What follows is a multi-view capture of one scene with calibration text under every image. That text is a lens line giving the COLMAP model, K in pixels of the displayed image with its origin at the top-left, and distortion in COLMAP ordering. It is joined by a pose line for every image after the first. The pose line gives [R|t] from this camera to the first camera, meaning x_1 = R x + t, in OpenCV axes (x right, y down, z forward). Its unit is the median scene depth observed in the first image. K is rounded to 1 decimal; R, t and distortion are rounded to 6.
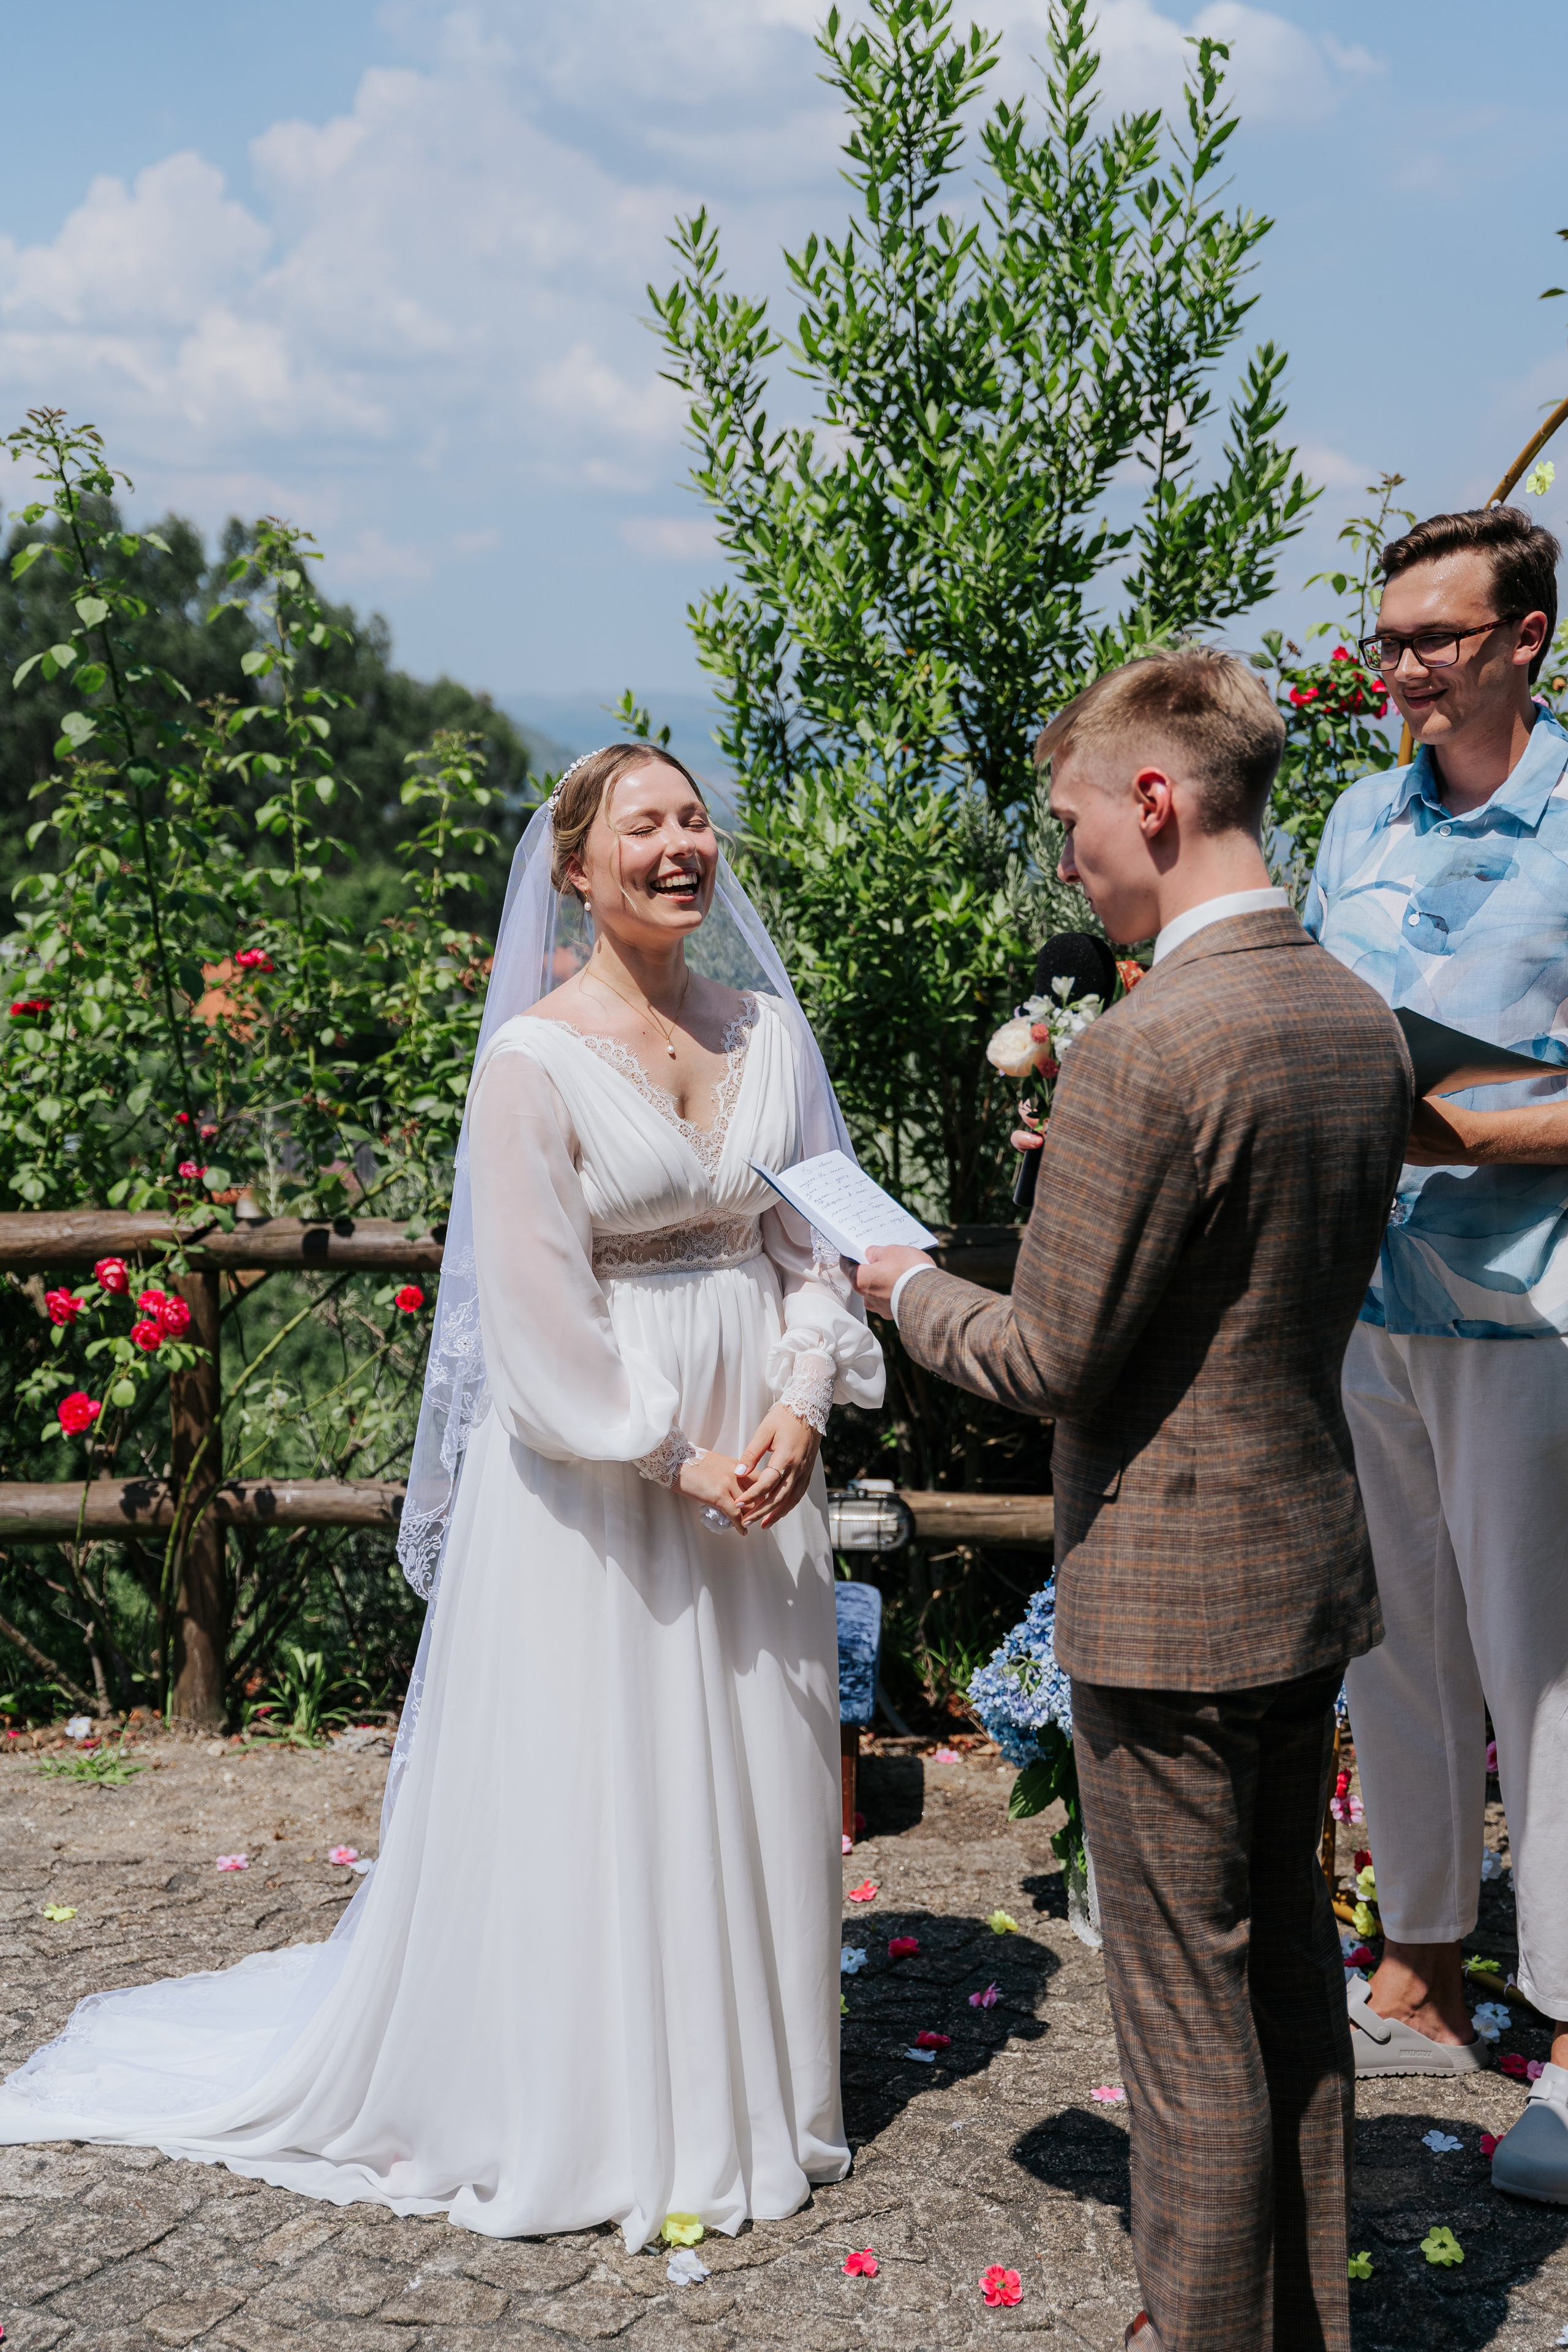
lens RADIAL K [[3148.5, 0, 806.4], [0, 3148.5, 1173.2], [0, 0, 1]] dist [0.185146, 0.000000]
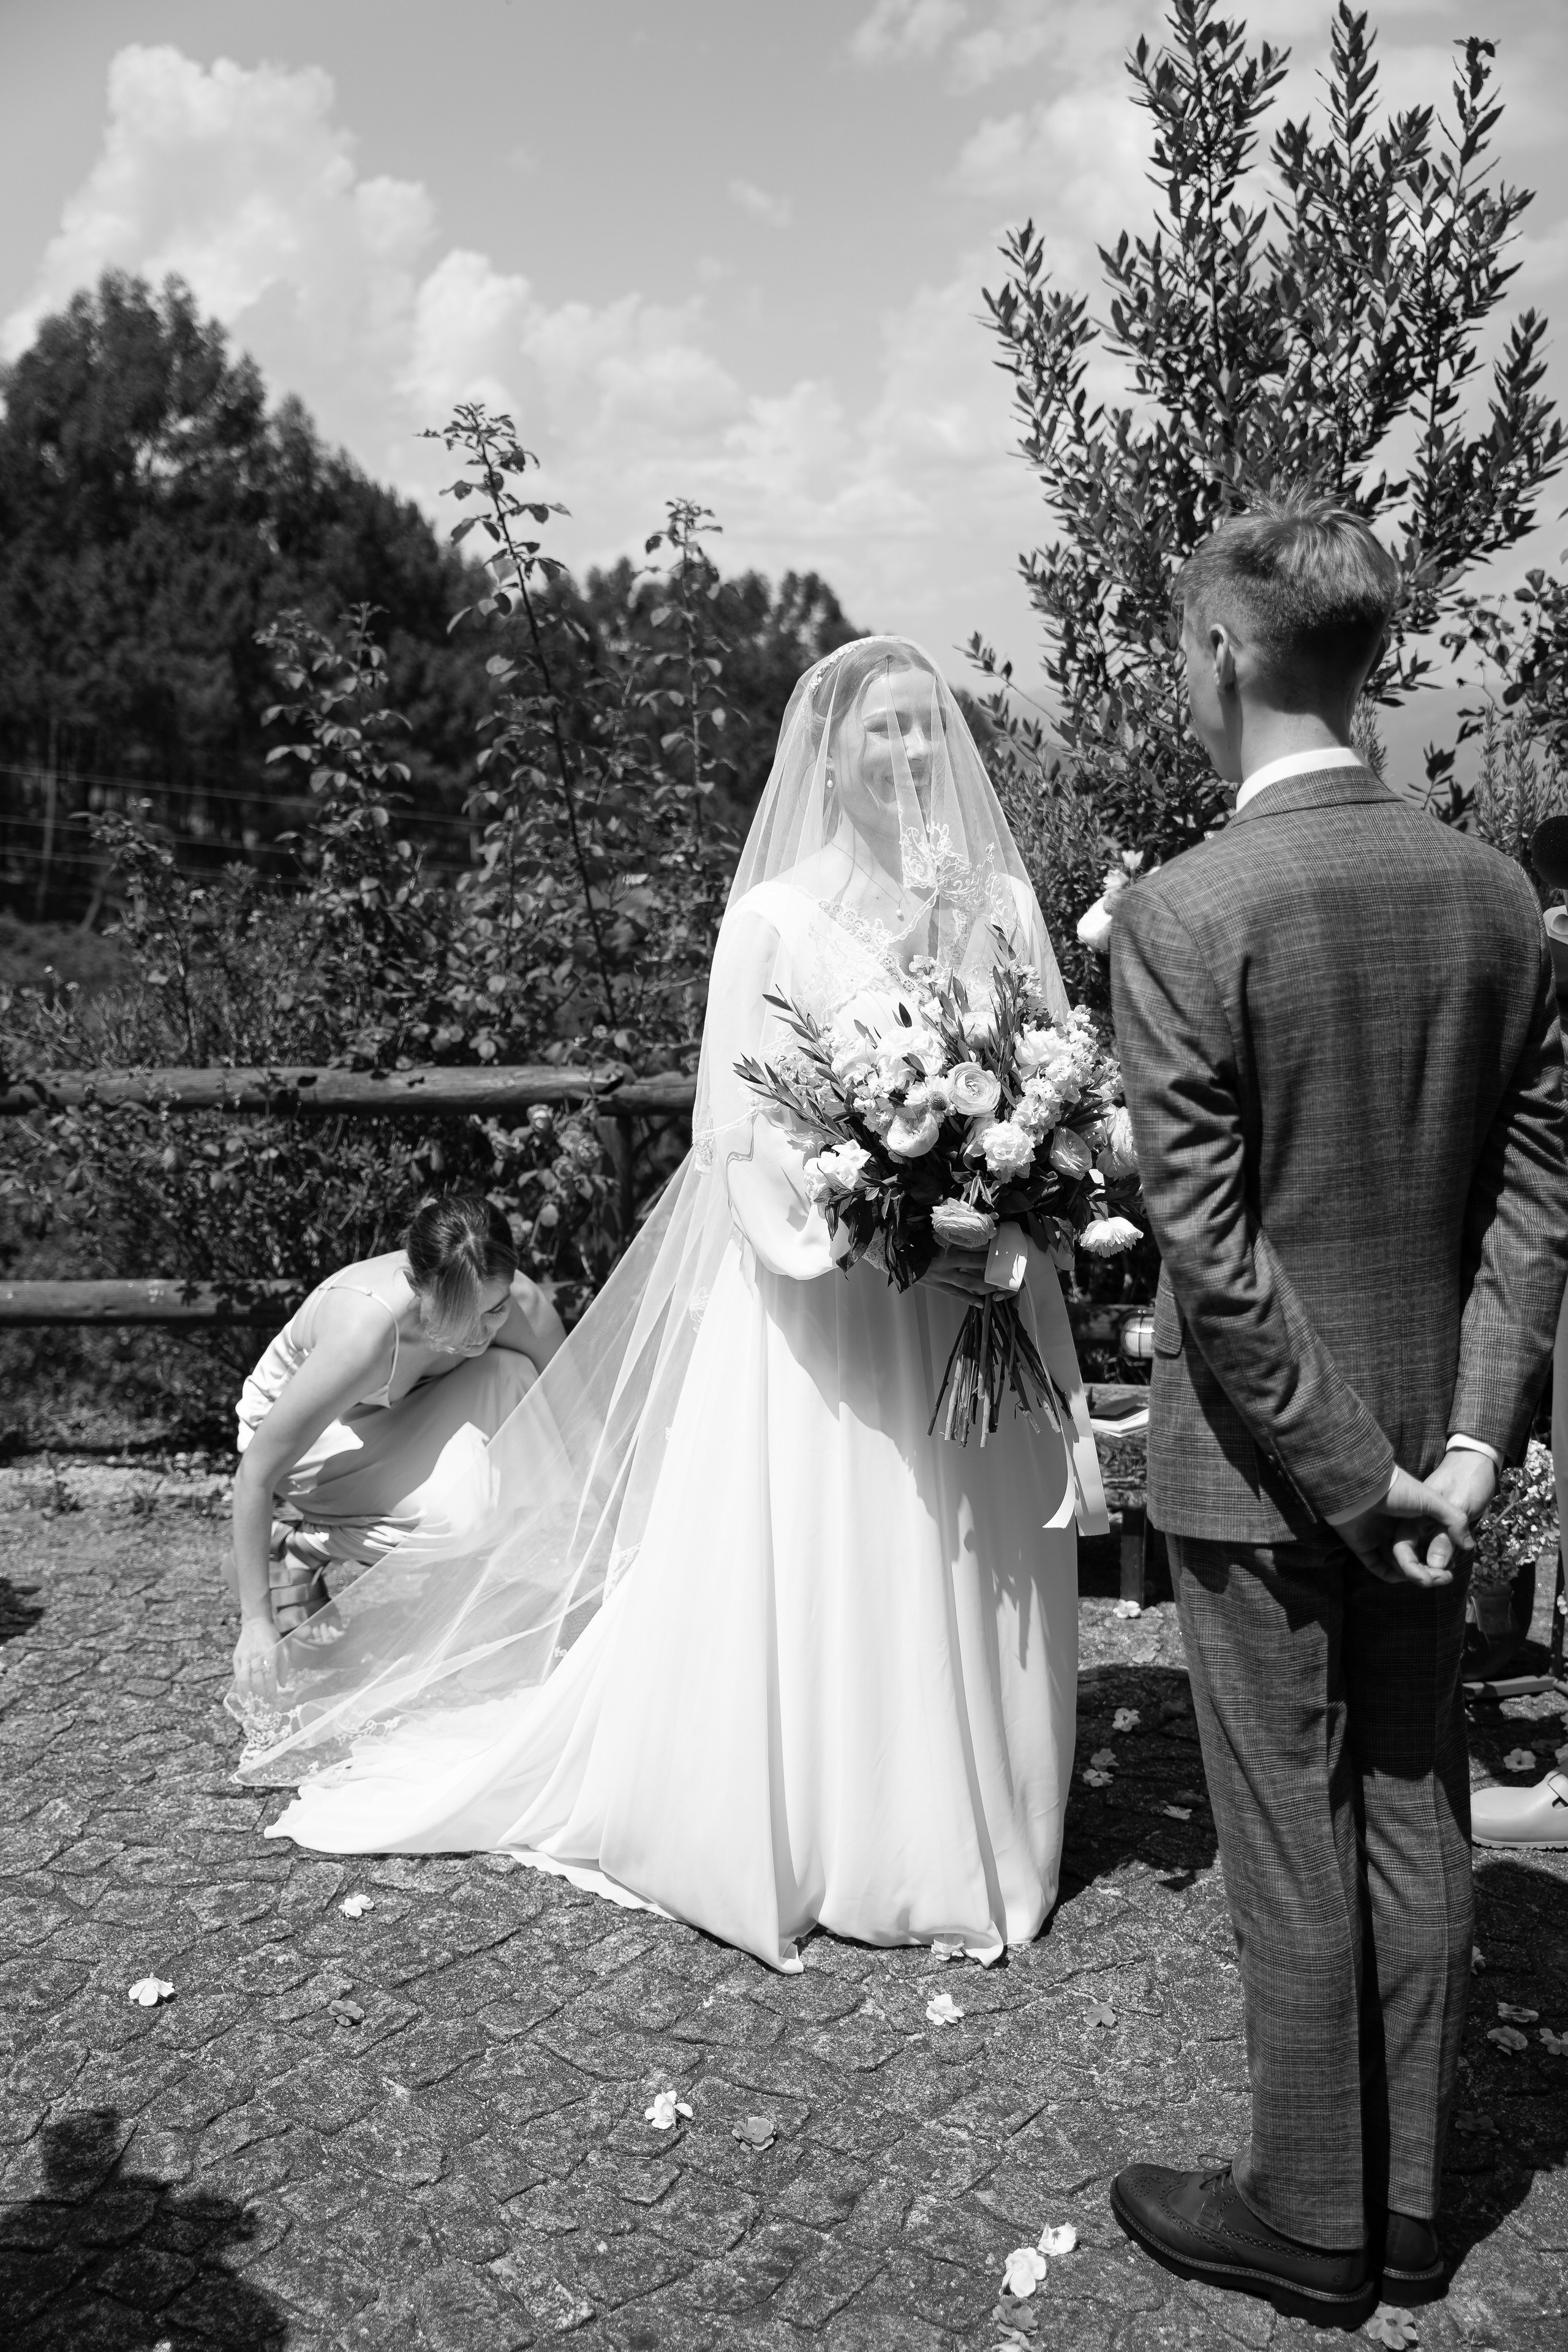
lens RADIAL K [[2237.6, 0, 810.2], [0, 2237.6, 1141.0], [0, 0, 1]] dist [-0.011315, 0.000000]
pose [[0.984604, 0.009909, -0.174519, 0.034509], [-0.002121, 0.998996, 0.044756, 0.001689], [0.174787, -0.043697, 0.983636, 0.163766]]
